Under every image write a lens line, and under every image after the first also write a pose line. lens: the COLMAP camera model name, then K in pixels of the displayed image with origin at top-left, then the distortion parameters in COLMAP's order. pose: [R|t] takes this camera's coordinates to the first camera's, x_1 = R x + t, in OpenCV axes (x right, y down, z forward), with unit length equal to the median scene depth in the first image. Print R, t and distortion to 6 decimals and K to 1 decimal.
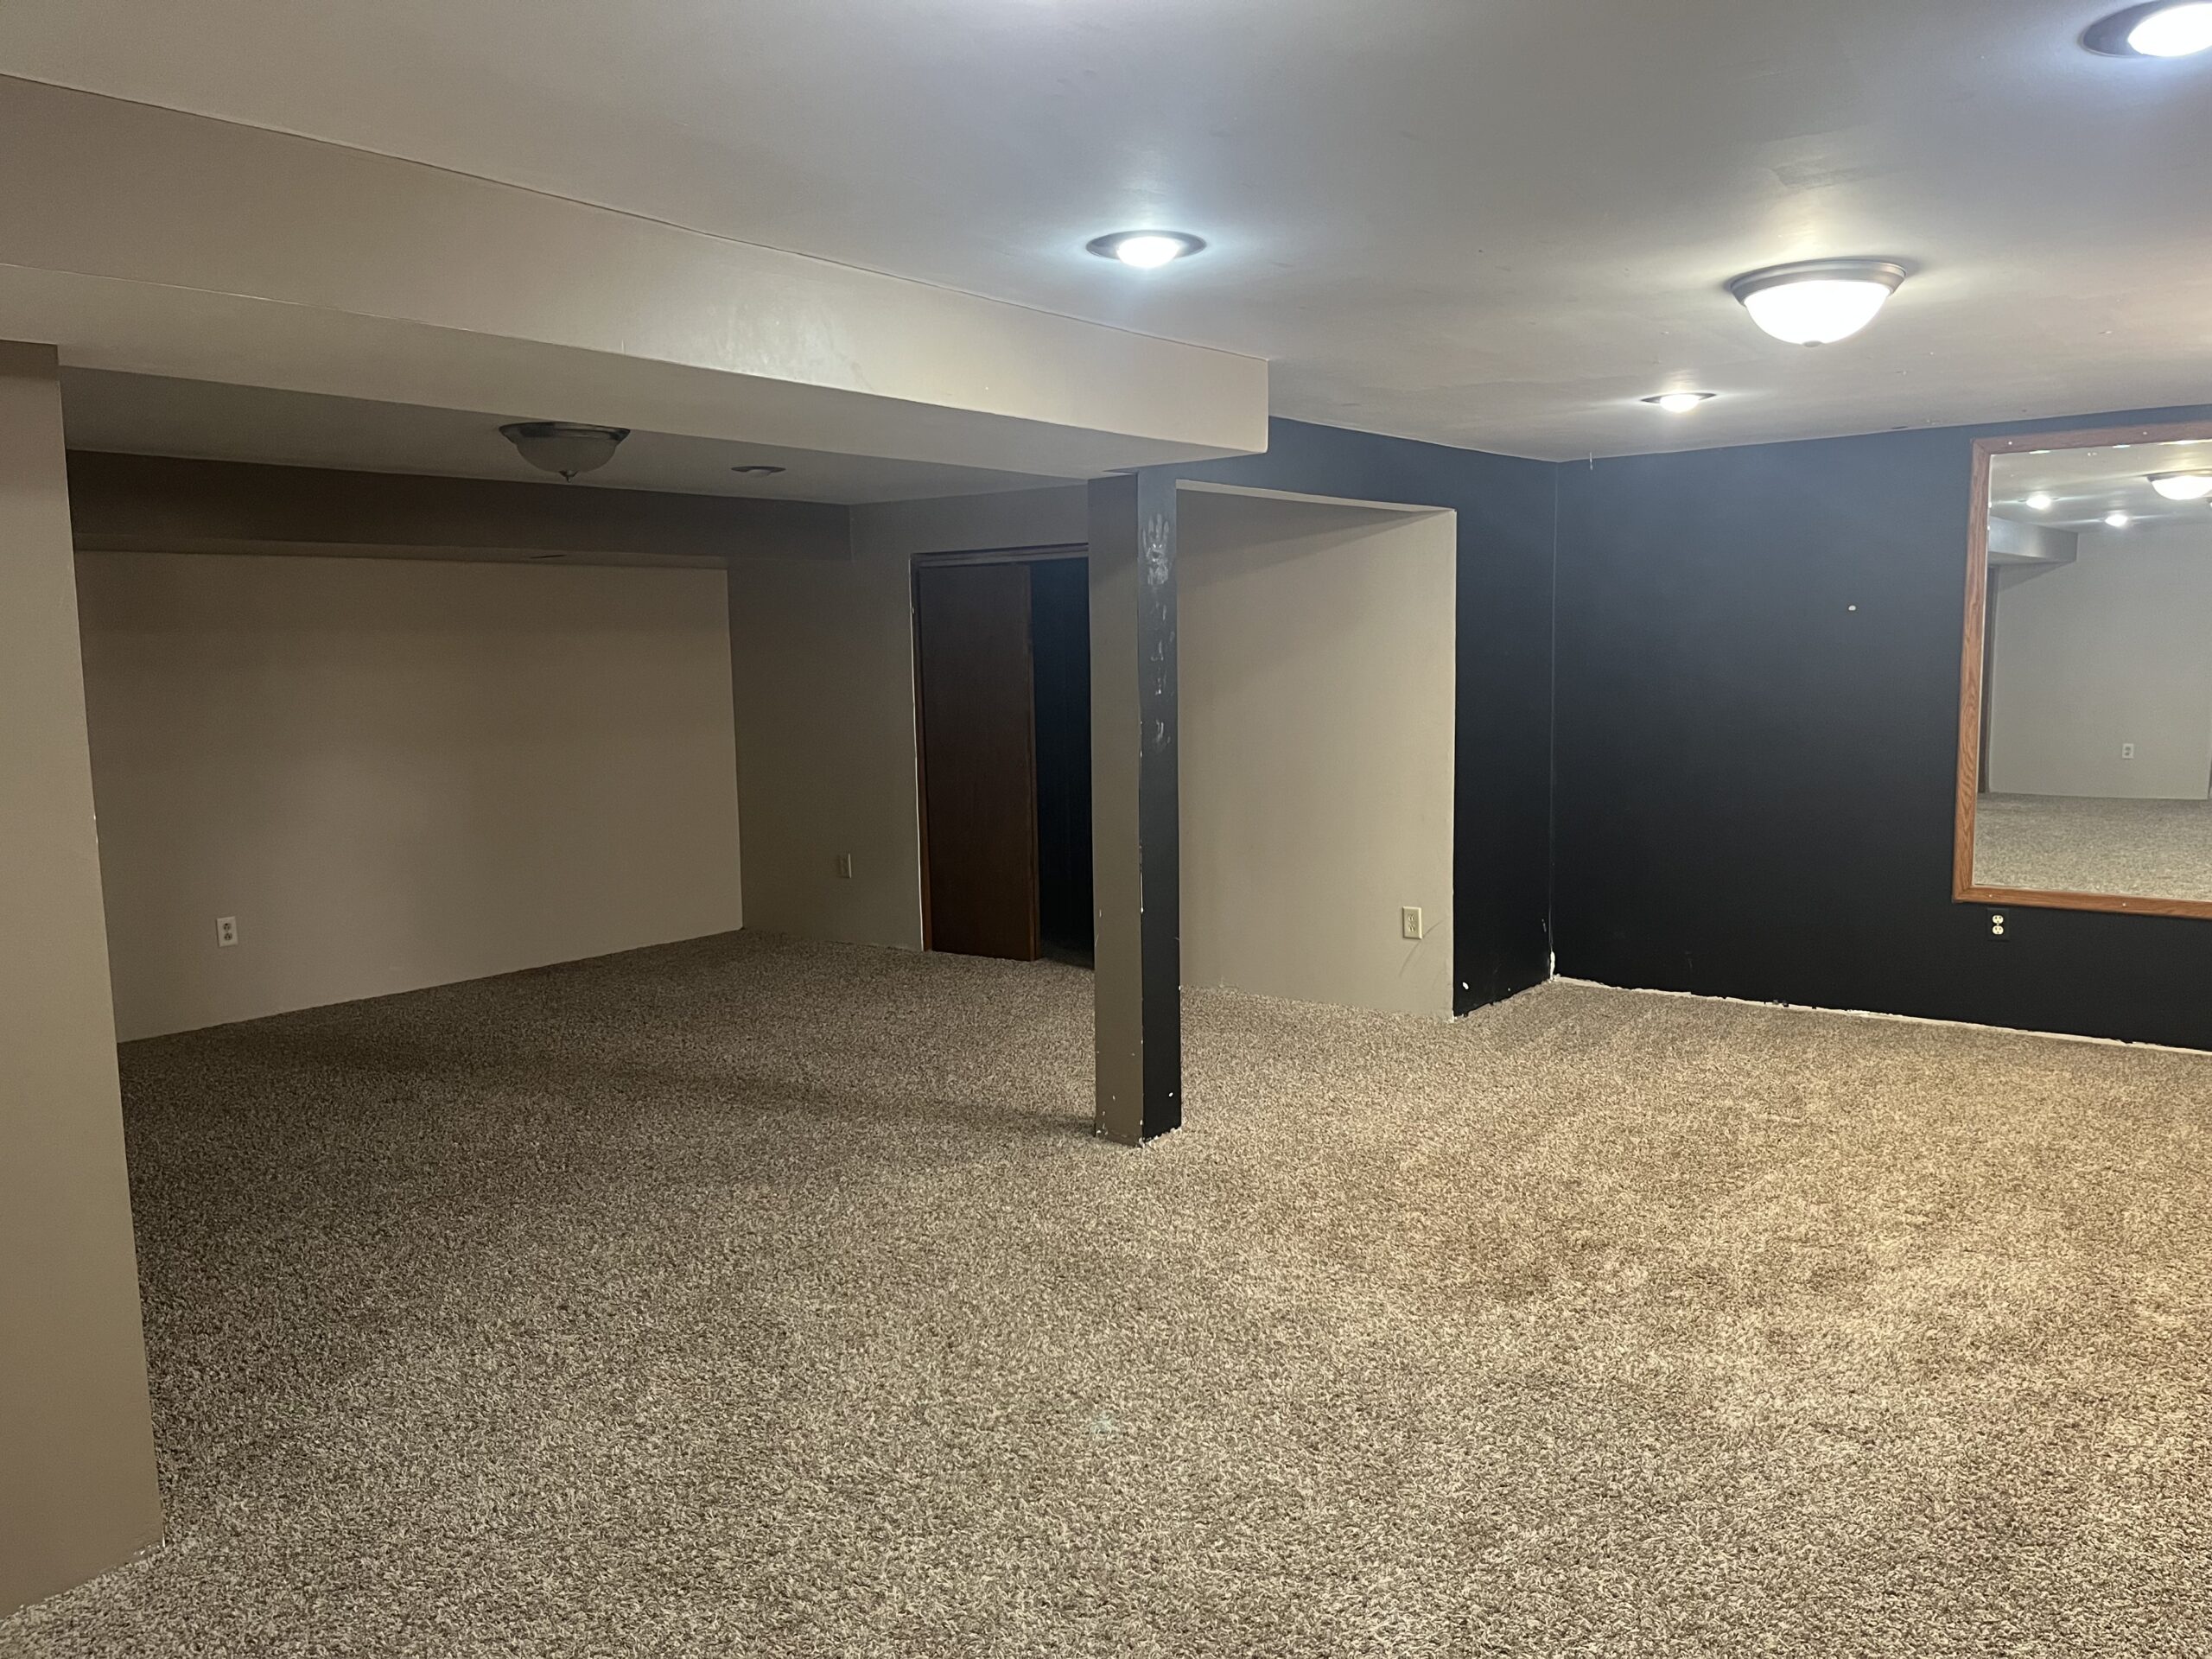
lens RADIAL K [[1673.0, 0, 1114.4], [0, 1673.0, 835.0], [0, 0, 1]] dist [0.067174, -0.092515]
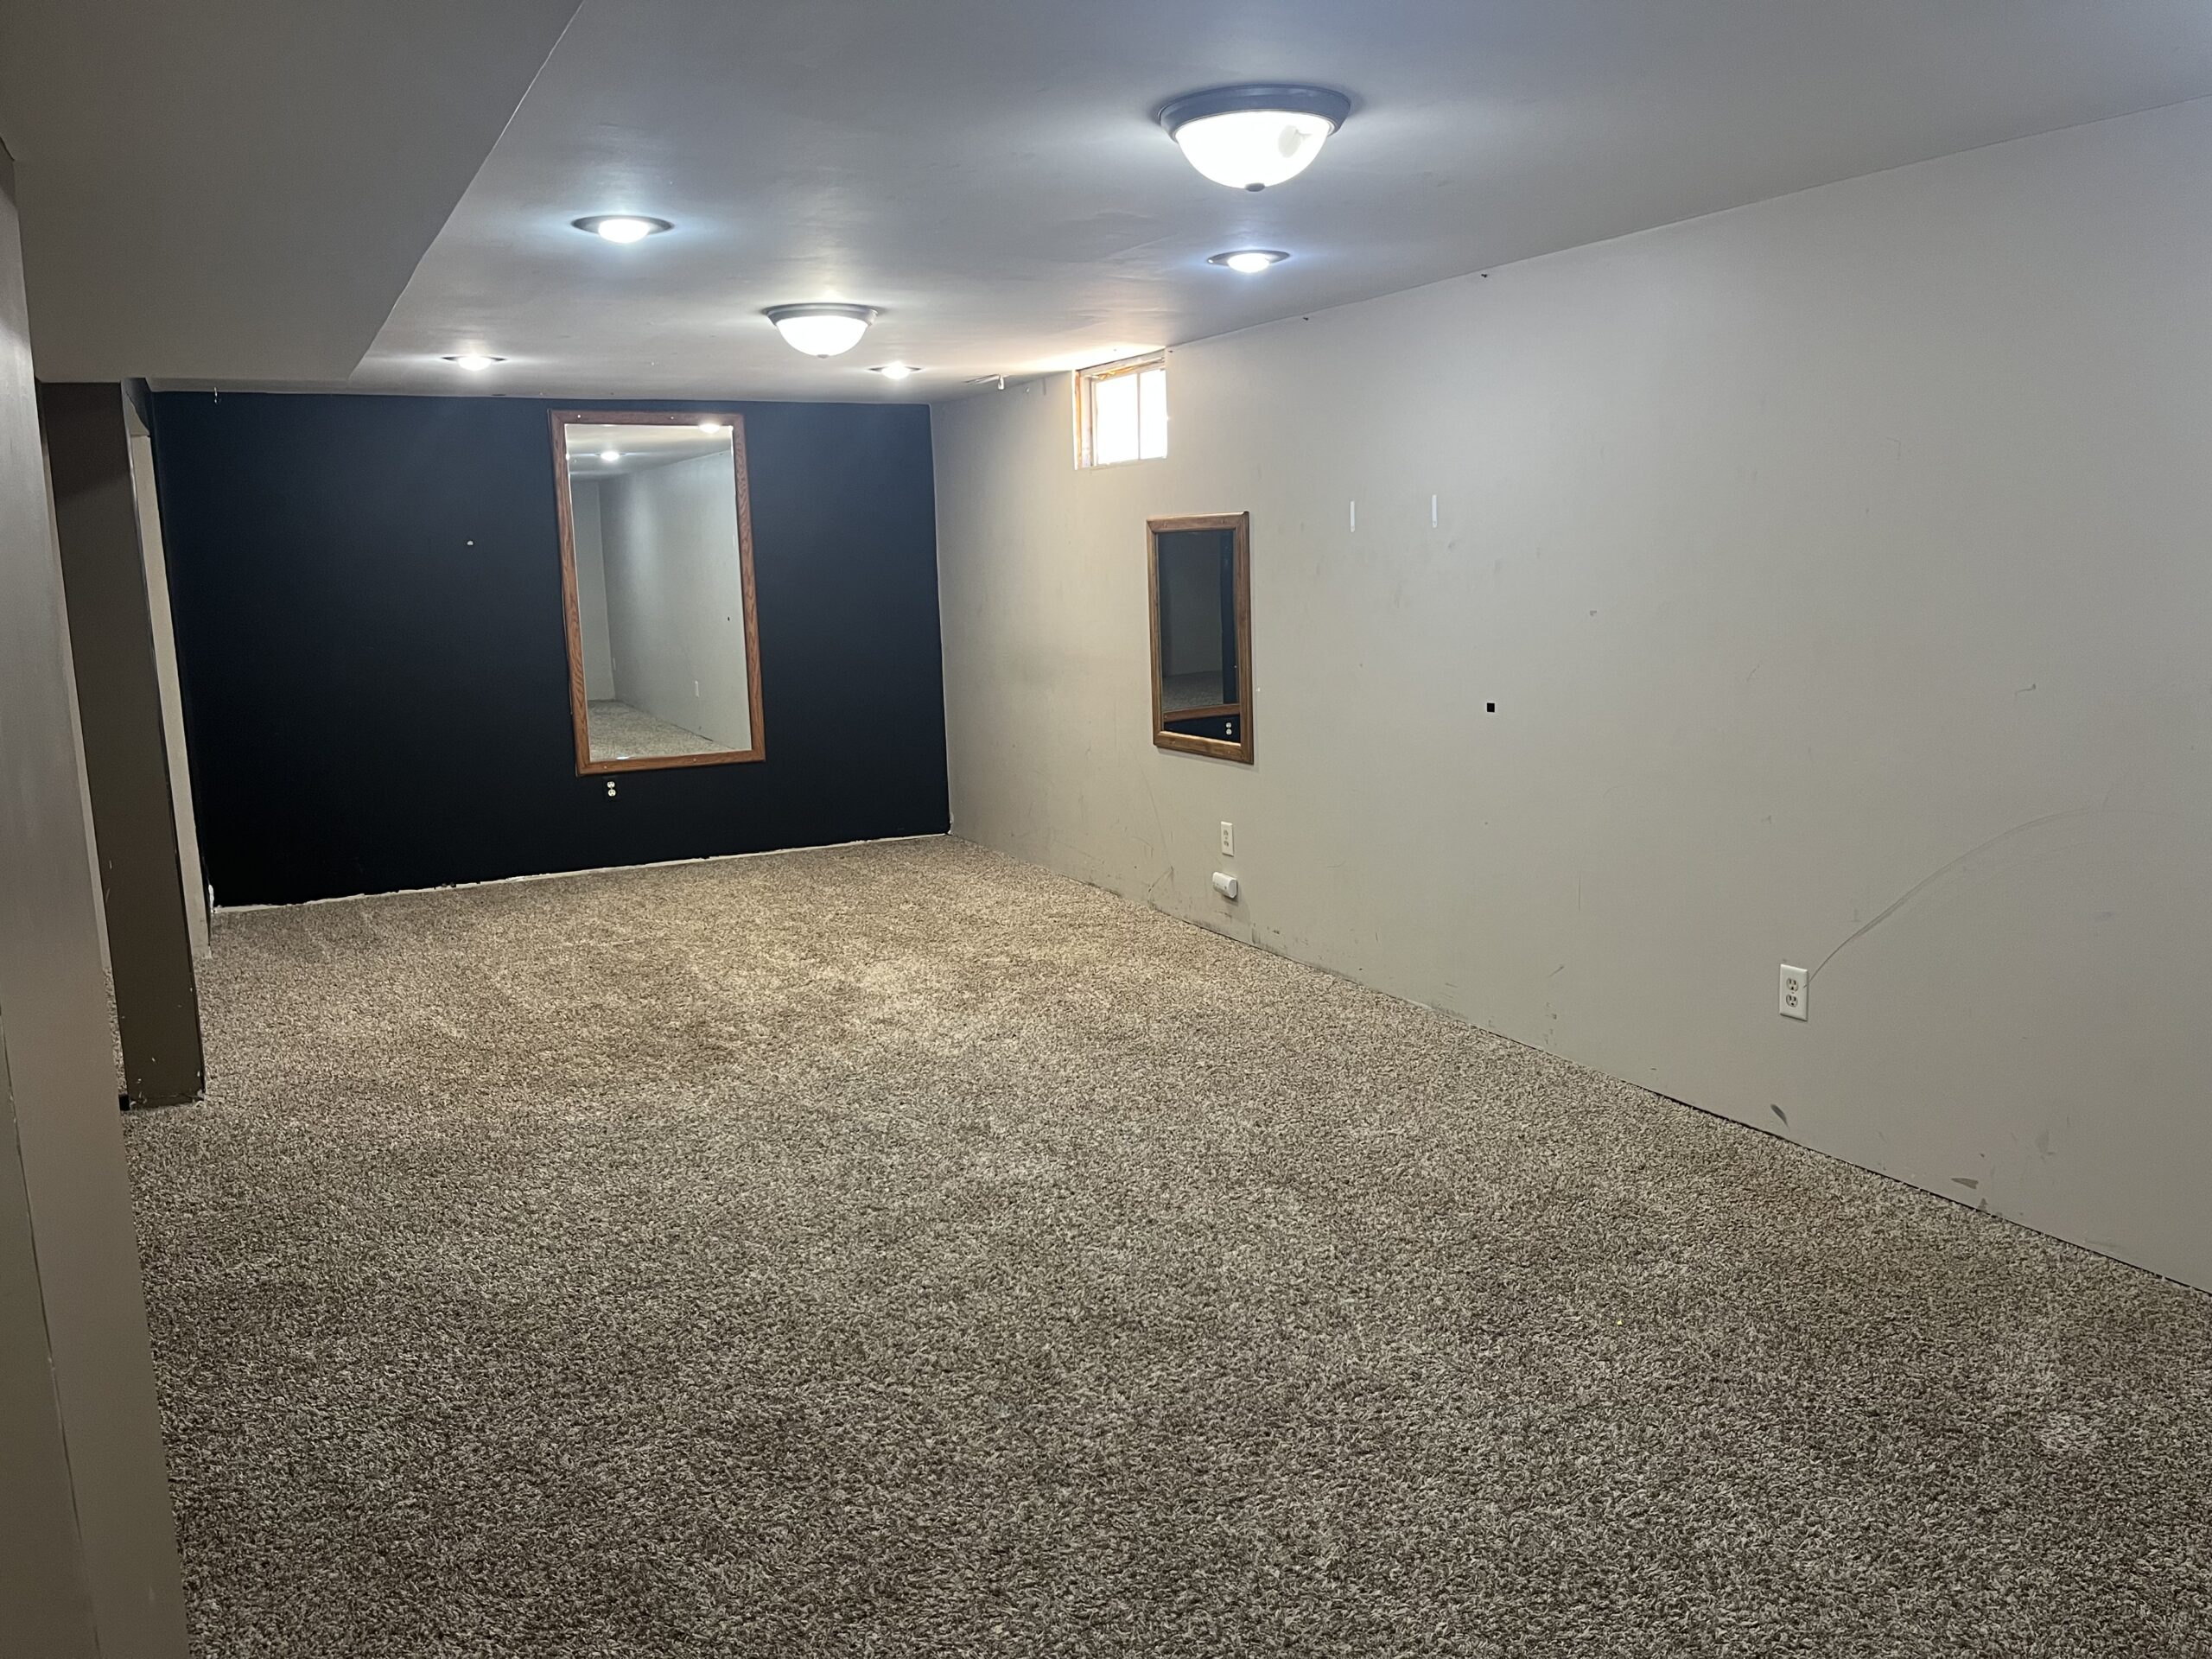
lens RADIAL K [[1673.0, 0, 1122.2], [0, 1673.0, 828.0], [0, 0, 1]] dist [0.067174, -0.092515]
pose [[0.422090, -0.142185, 0.895334, -0.574378], [0.119447, 0.987736, 0.100547, -0.000548], [-0.898650, 0.064505, 0.433897, 0.097988]]
